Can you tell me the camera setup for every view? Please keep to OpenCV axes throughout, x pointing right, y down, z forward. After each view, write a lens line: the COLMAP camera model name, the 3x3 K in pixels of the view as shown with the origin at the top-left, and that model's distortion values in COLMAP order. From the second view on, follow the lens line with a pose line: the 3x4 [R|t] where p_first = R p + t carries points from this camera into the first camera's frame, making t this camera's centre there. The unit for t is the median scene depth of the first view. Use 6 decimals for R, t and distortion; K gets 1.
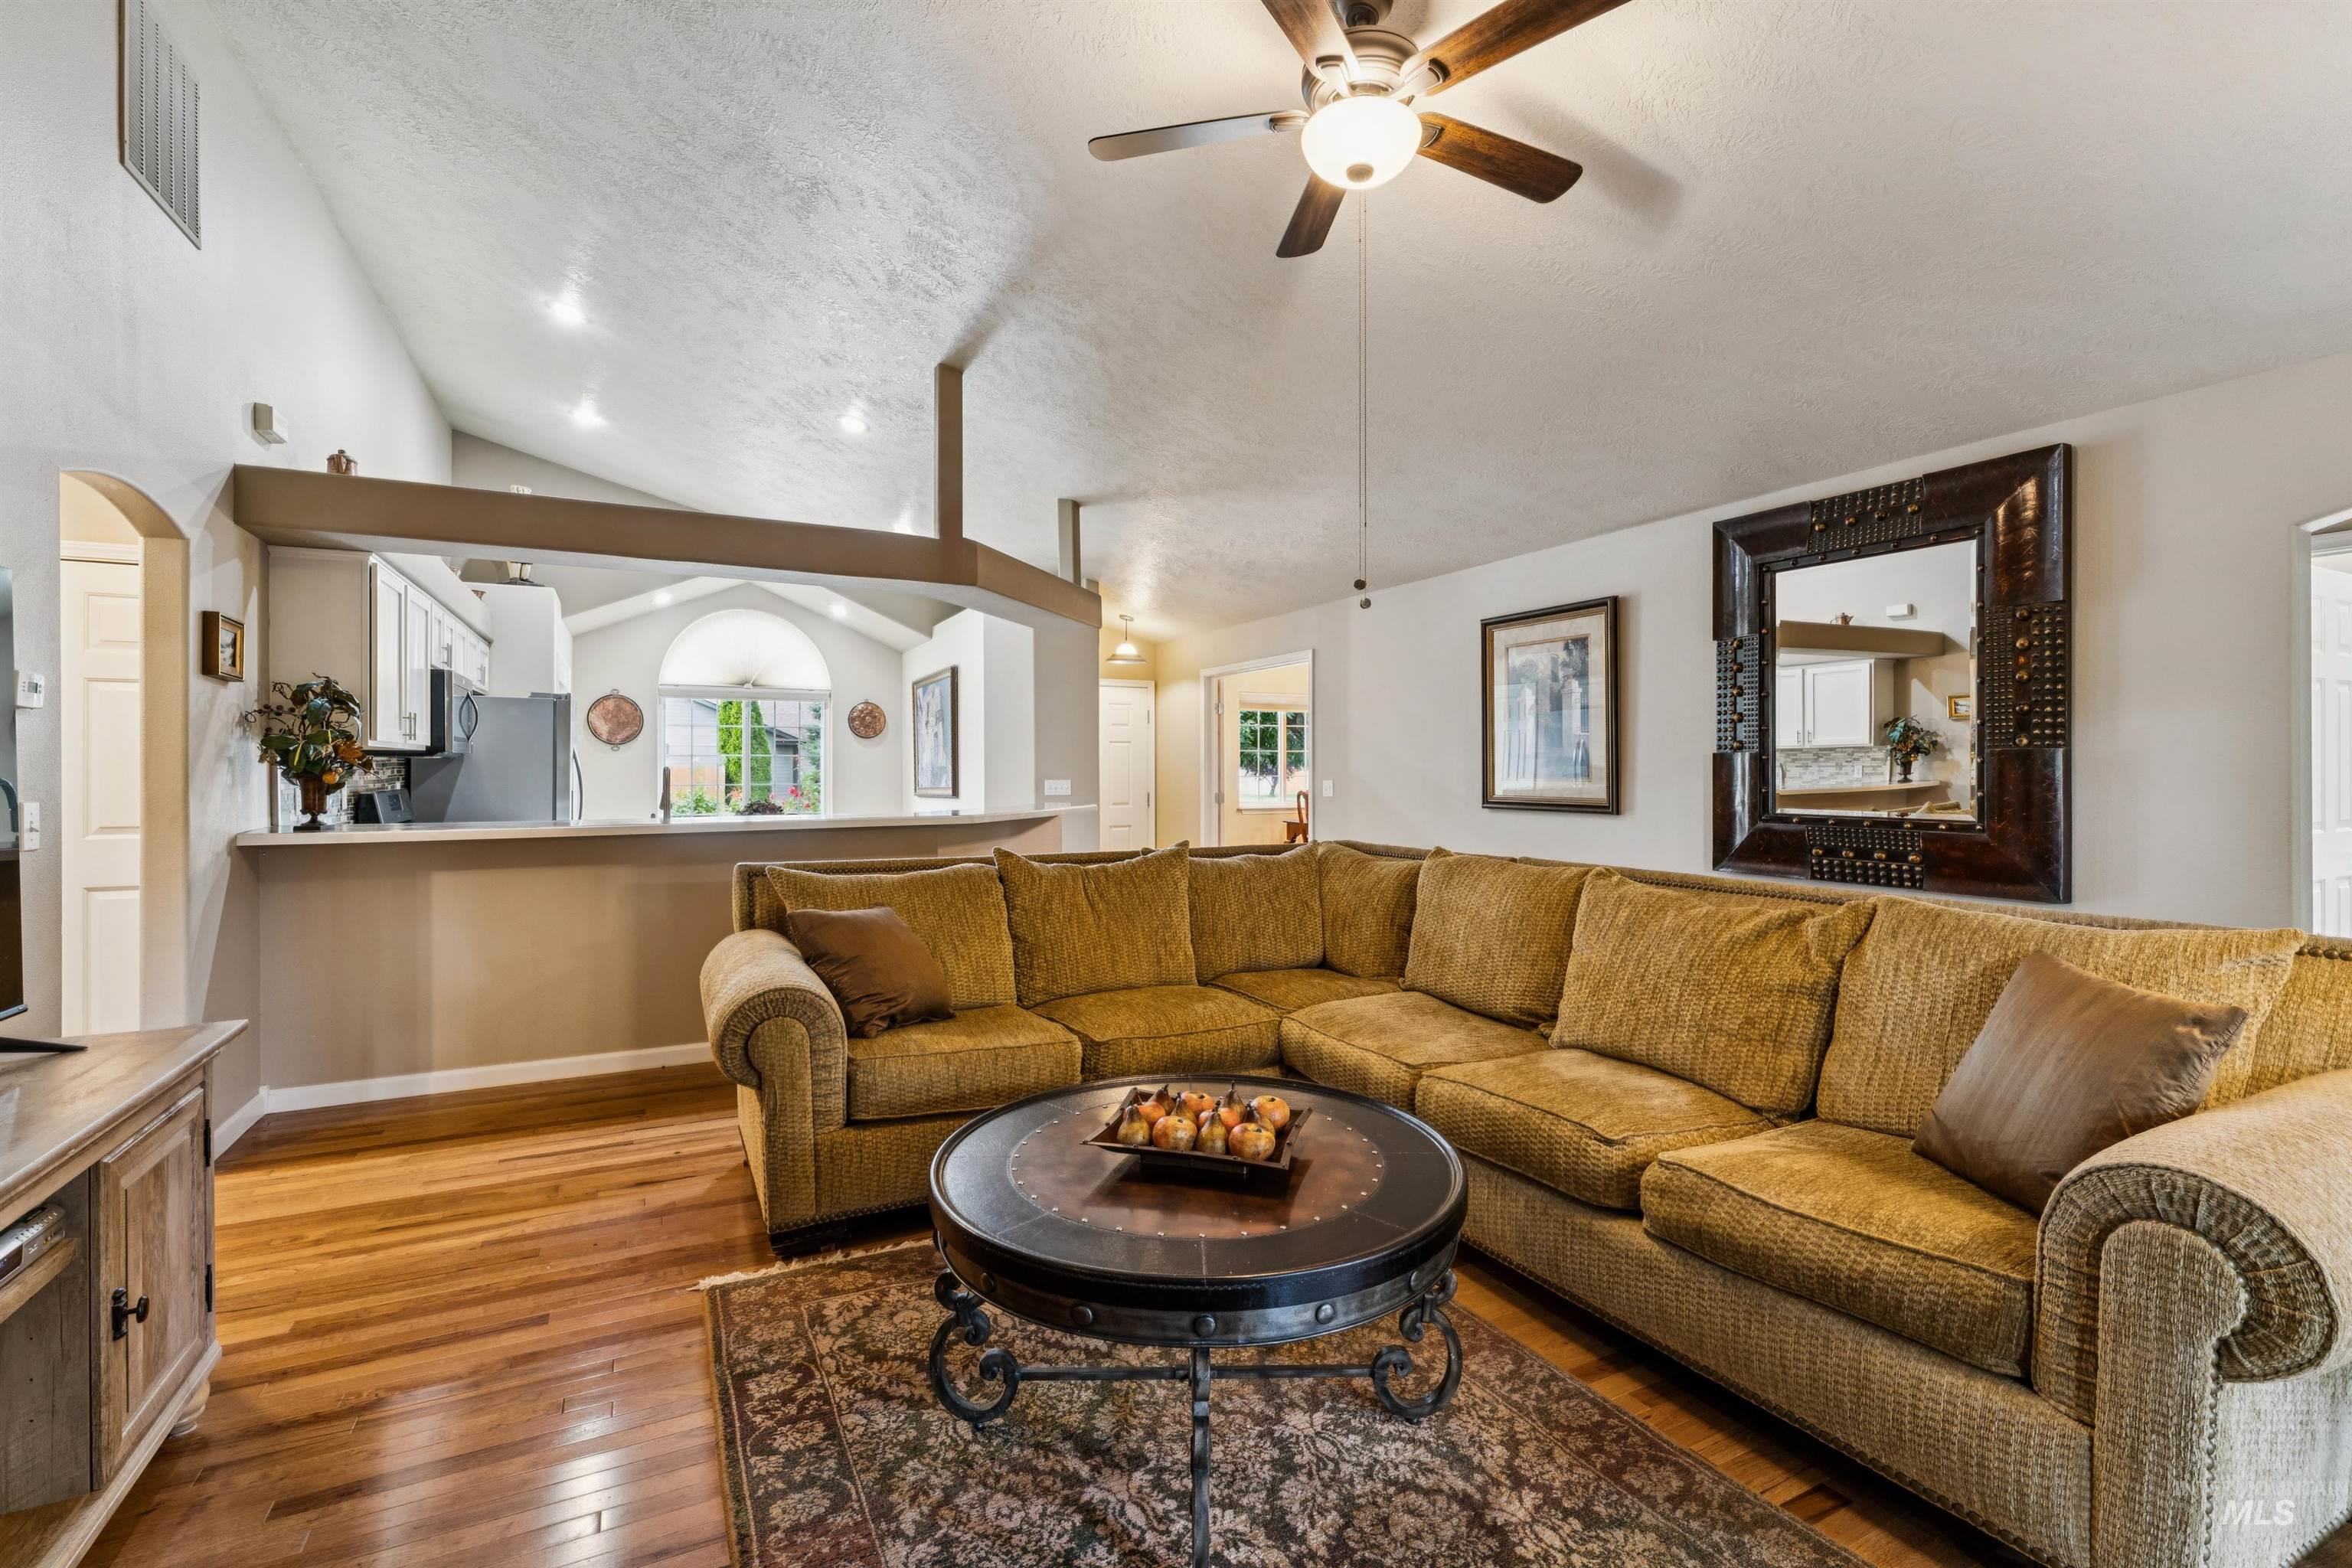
lens RADIAL K [[1020.3, 0, 1196.6], [0, 1020.3, 792.9], [0, 0, 1]] dist [-0.003279, 0.001633]
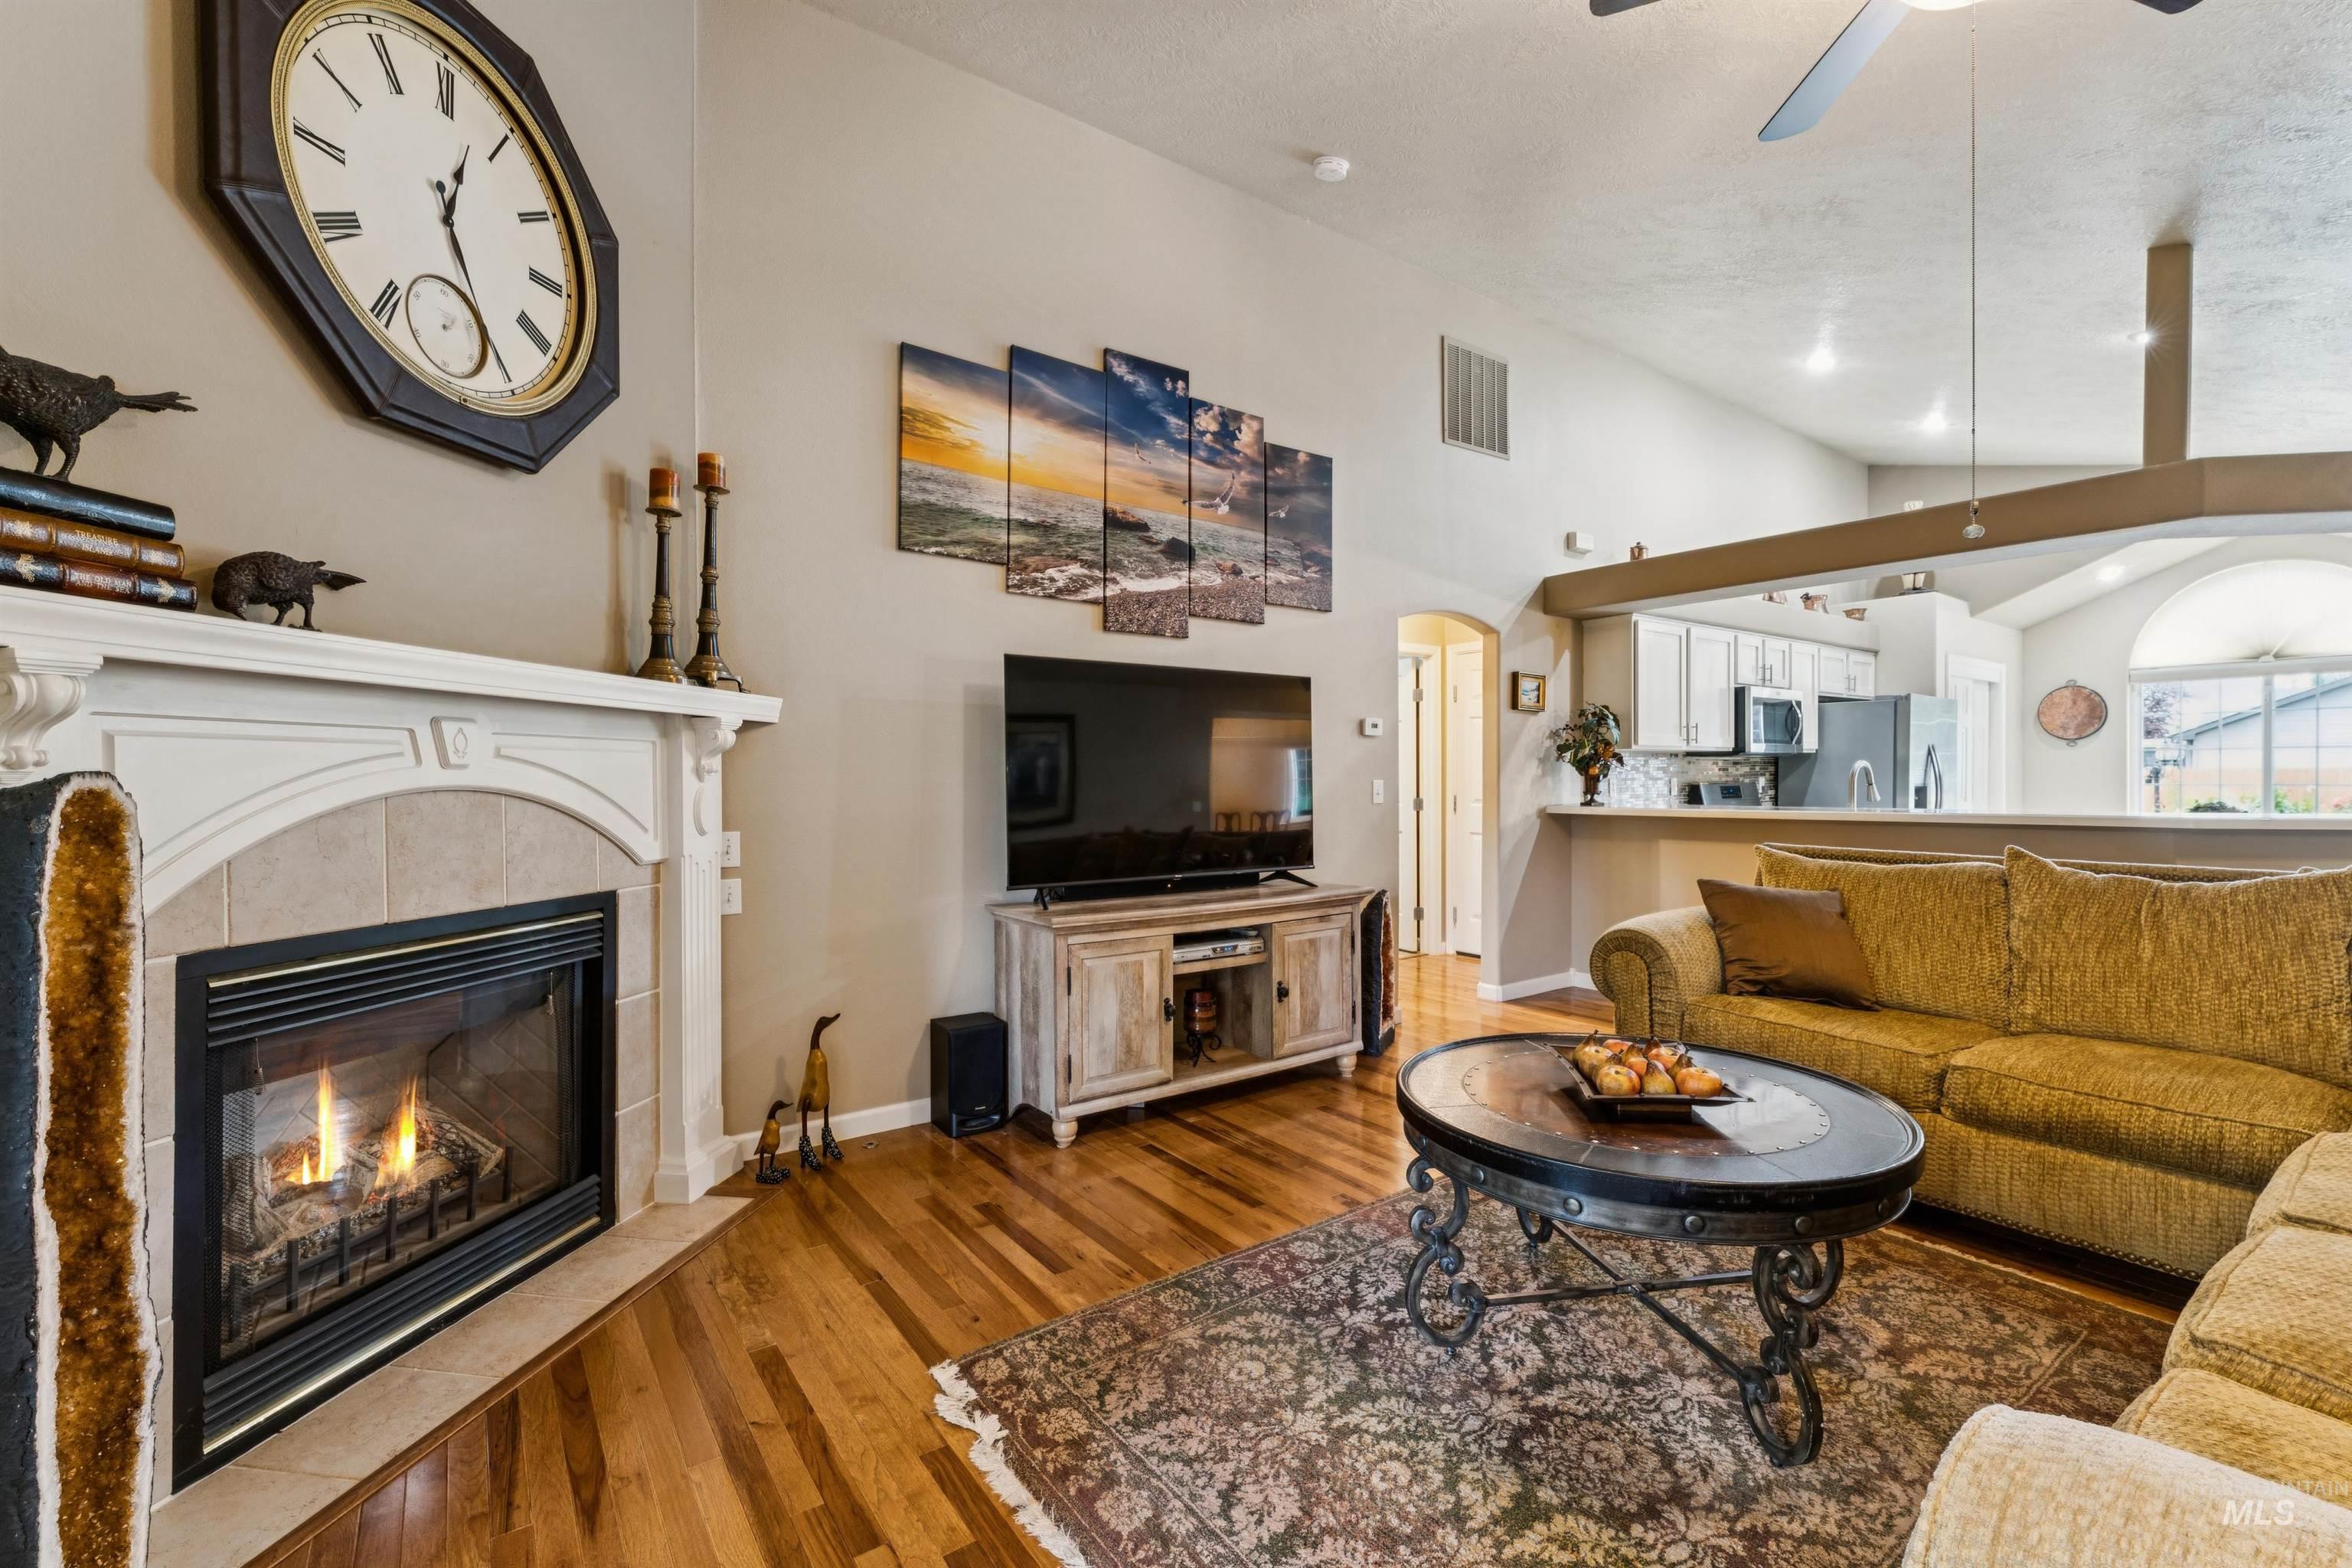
lens RADIAL K [[1020.3, 0, 1168.7], [0, 1020.3, 786.4], [0, 0, 1]] dist [-0.003279, 0.001633]
pose [[0.135715, 0.006143, -0.990729, 0.388670], [-0.021061, 0.999773, 0.003314, 0.011448], [0.990524, 0.020416, 0.135814, 0.127760]]
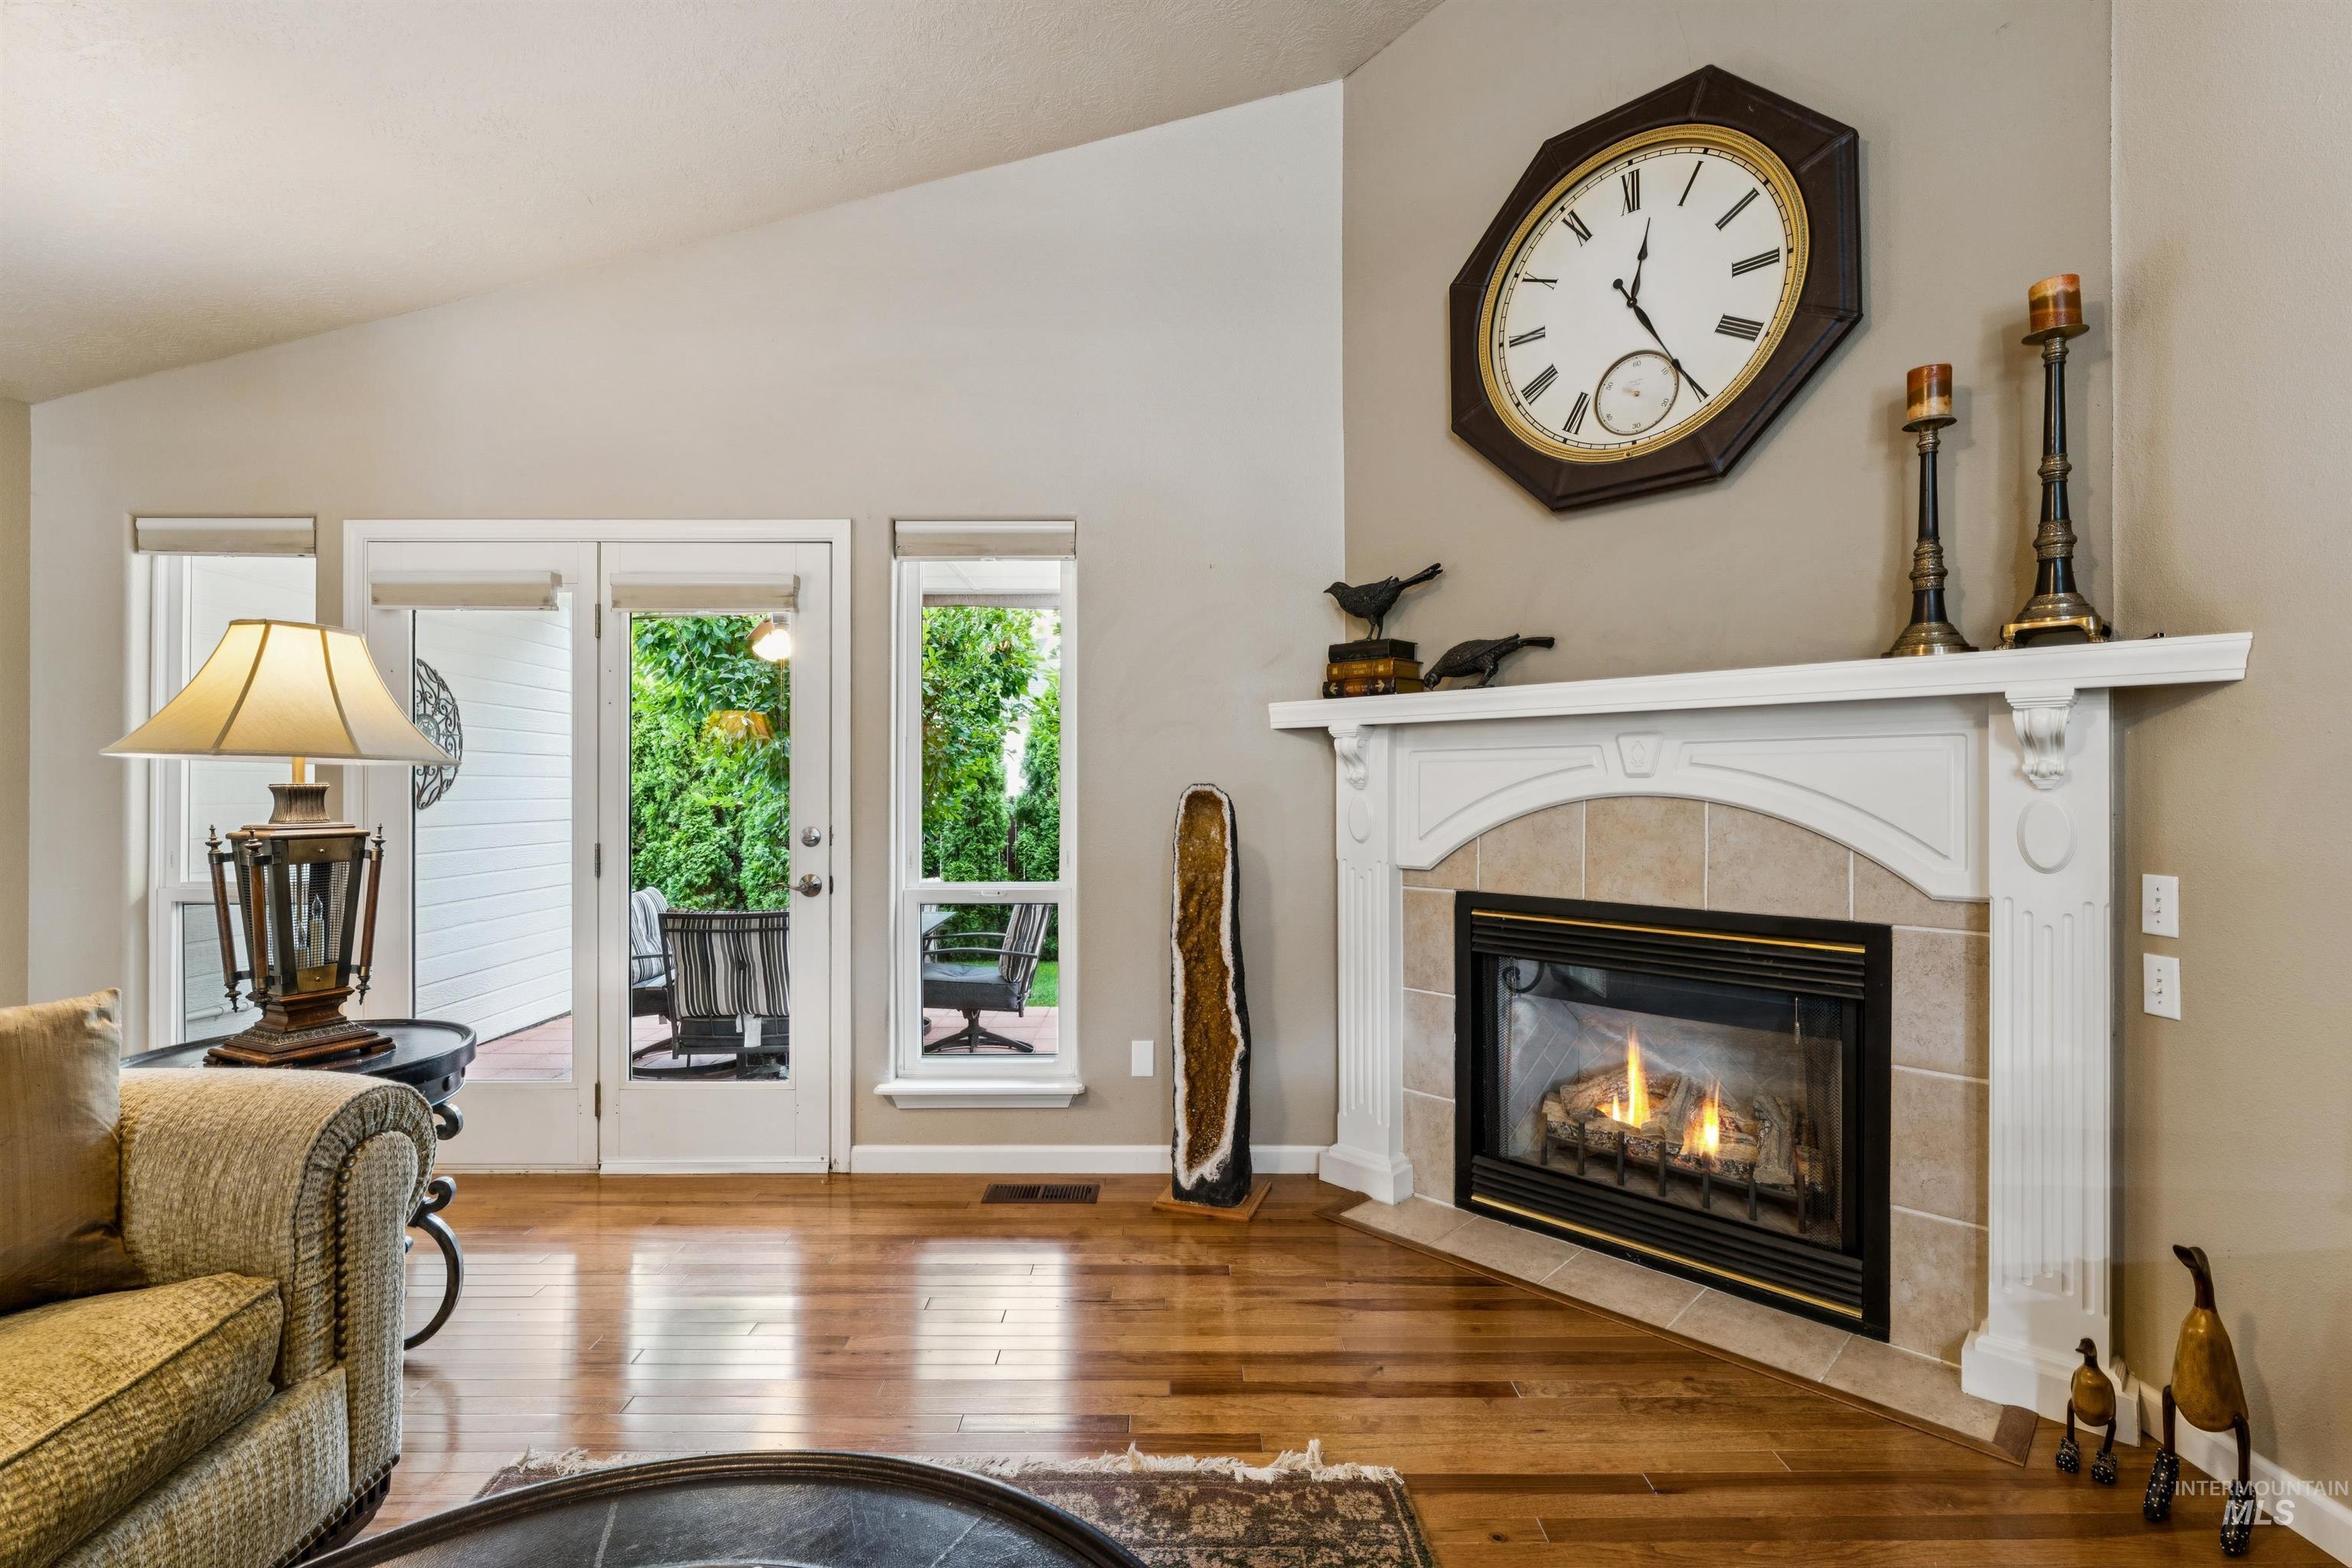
lens RADIAL K [[1038.8, 0, 1180.8], [0, 1038.8, 786.3], [0, 0, 1]] dist [-0.006237, 0.000844]
pose [[-0.884284, 0.002296, 0.466943, -0.117349], [0.013038, 0.999719, 0.019775, 0.003397], [-0.466767, 0.023574, -0.884066, 0.432762]]
